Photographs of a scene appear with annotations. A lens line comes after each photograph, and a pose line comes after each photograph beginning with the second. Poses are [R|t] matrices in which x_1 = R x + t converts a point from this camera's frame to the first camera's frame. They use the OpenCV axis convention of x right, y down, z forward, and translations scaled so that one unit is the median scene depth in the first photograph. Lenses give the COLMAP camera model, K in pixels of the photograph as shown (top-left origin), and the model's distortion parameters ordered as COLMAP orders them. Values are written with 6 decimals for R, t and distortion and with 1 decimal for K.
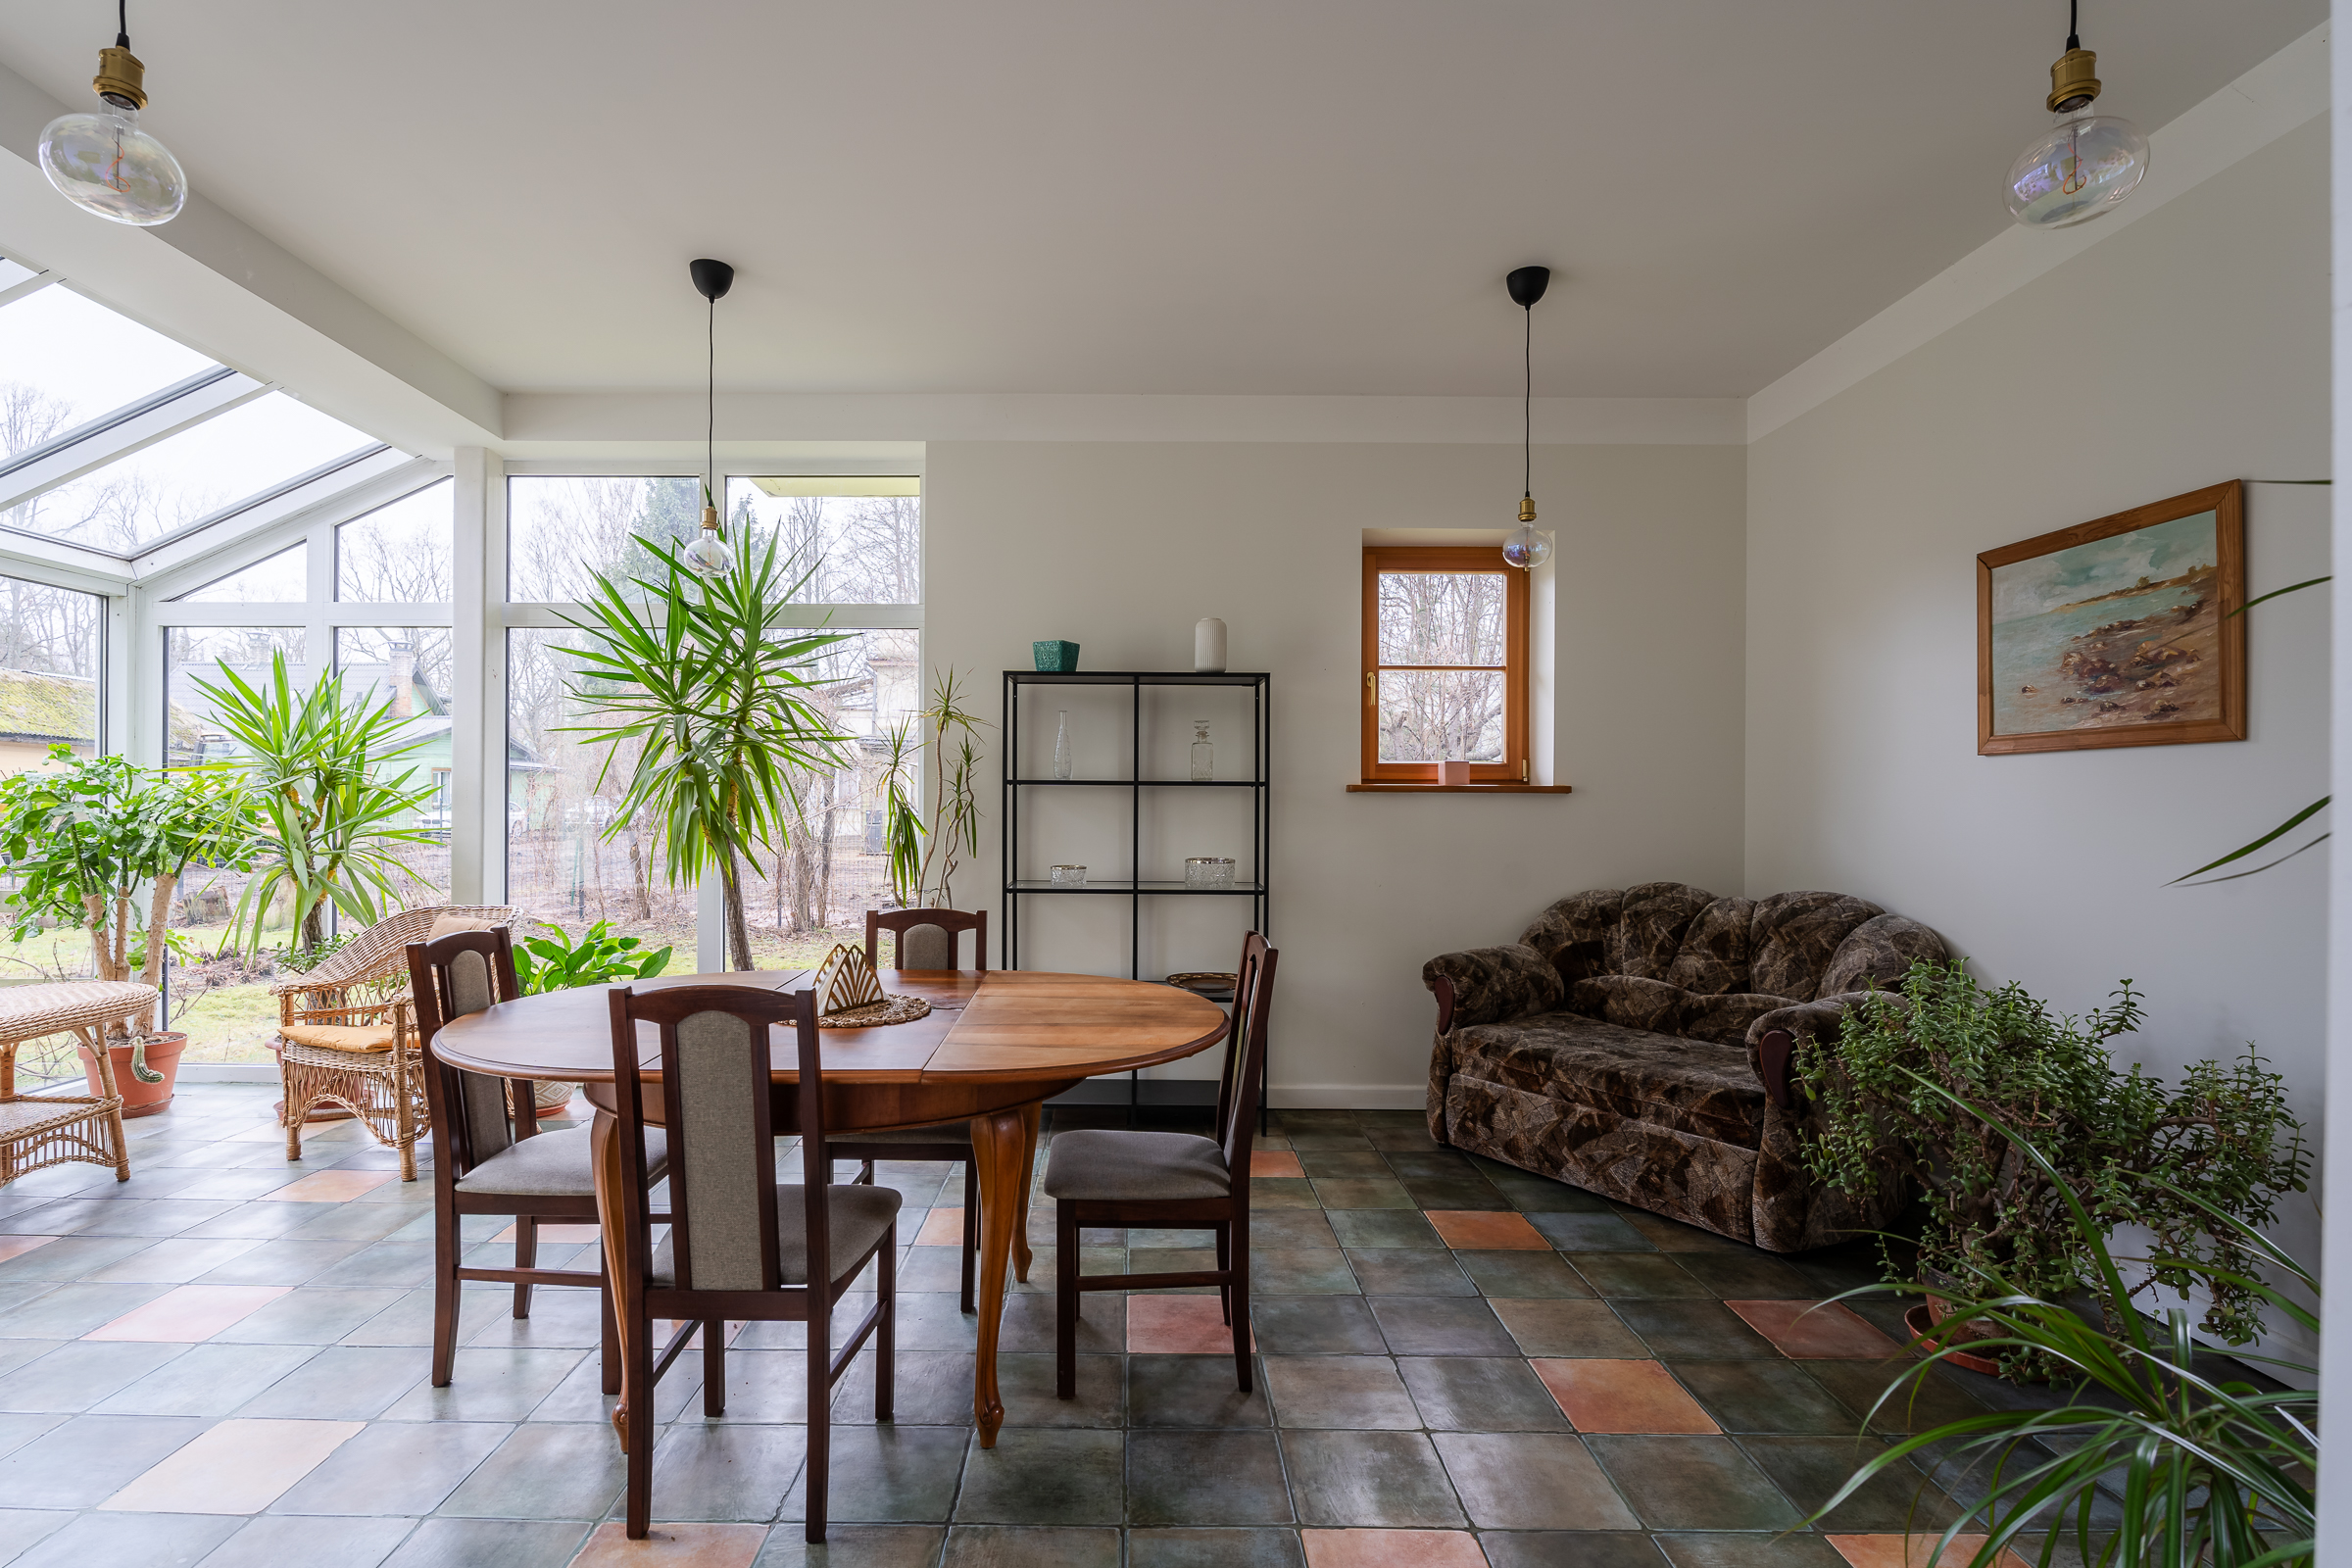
lens RADIAL K [[1337.4, 0, 1172.2], [0, 1337.4, 835.6], [0, 0, 1]] dist [-0.015723, -0.001636]
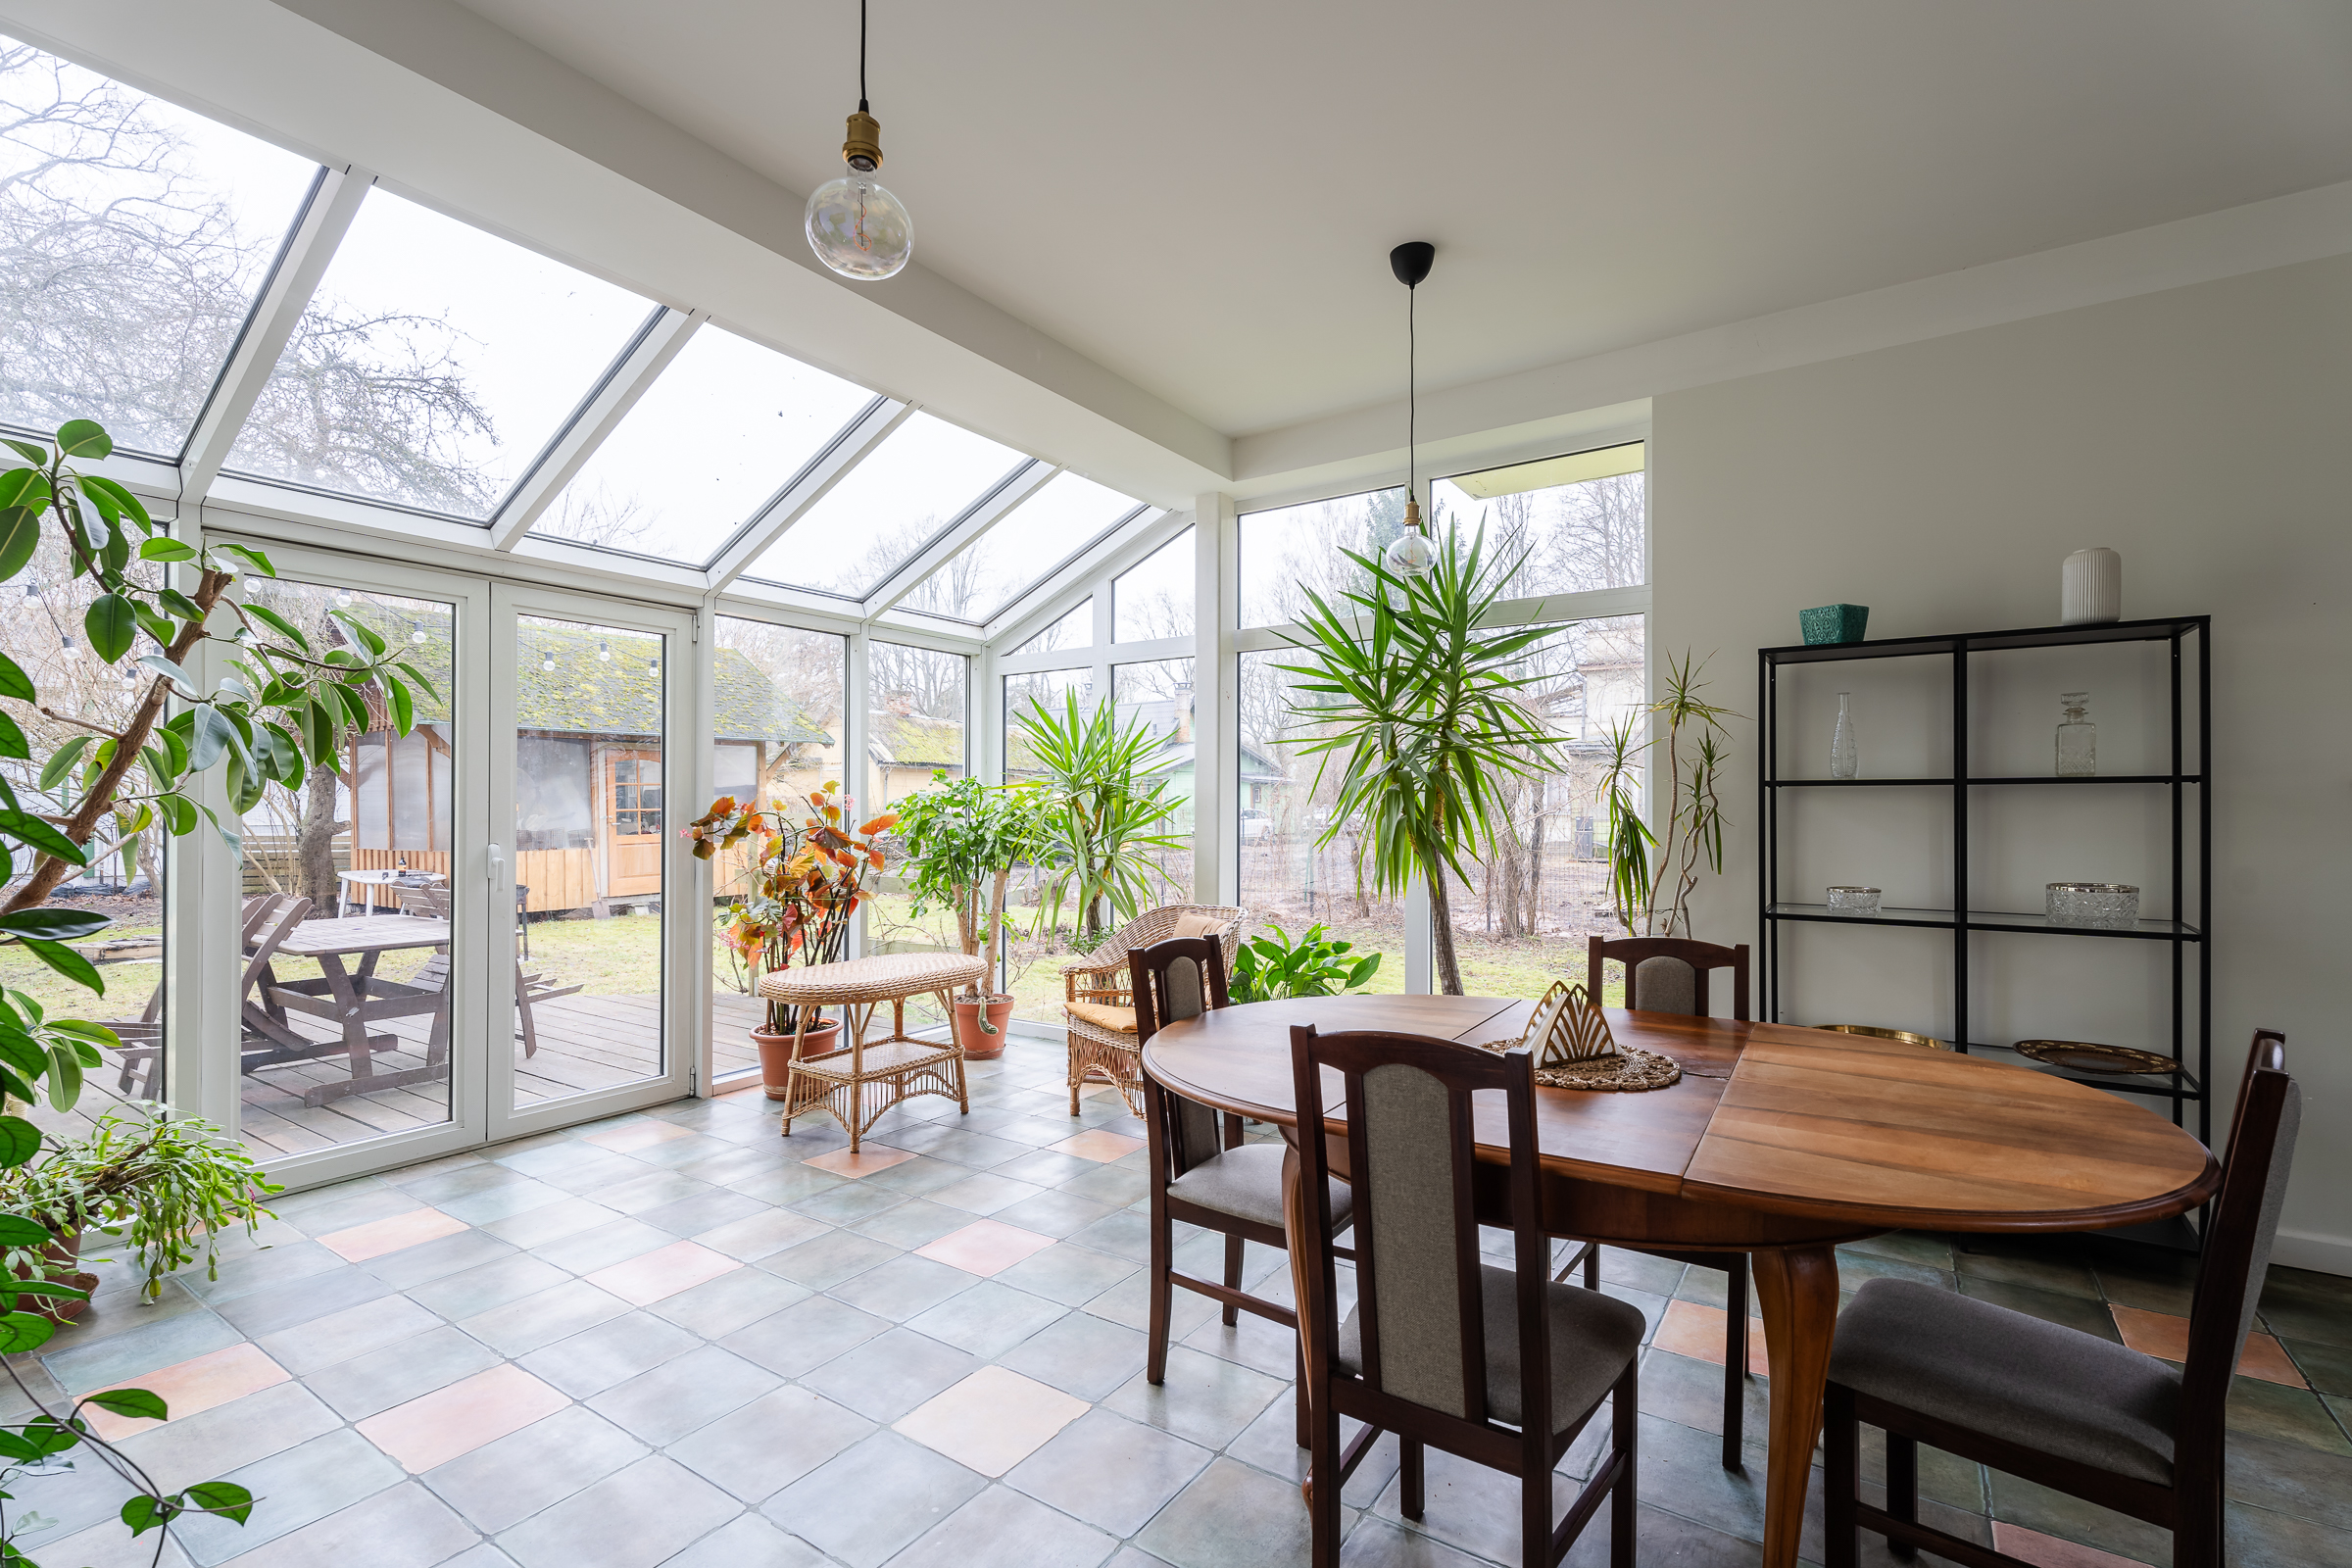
lens RADIAL K [[1051.2, 0, 1175.0], [0, 1051.2, 799.0], [0, 0, 1]] dist [0.001457, -0.000114]
pose [[0.837542, -0.012519, -0.546230, -0.074054], [-0.005661, 0.999485, -0.031588, -0.008112], [0.546344, 0.029548, 0.837040, 0.261511]]
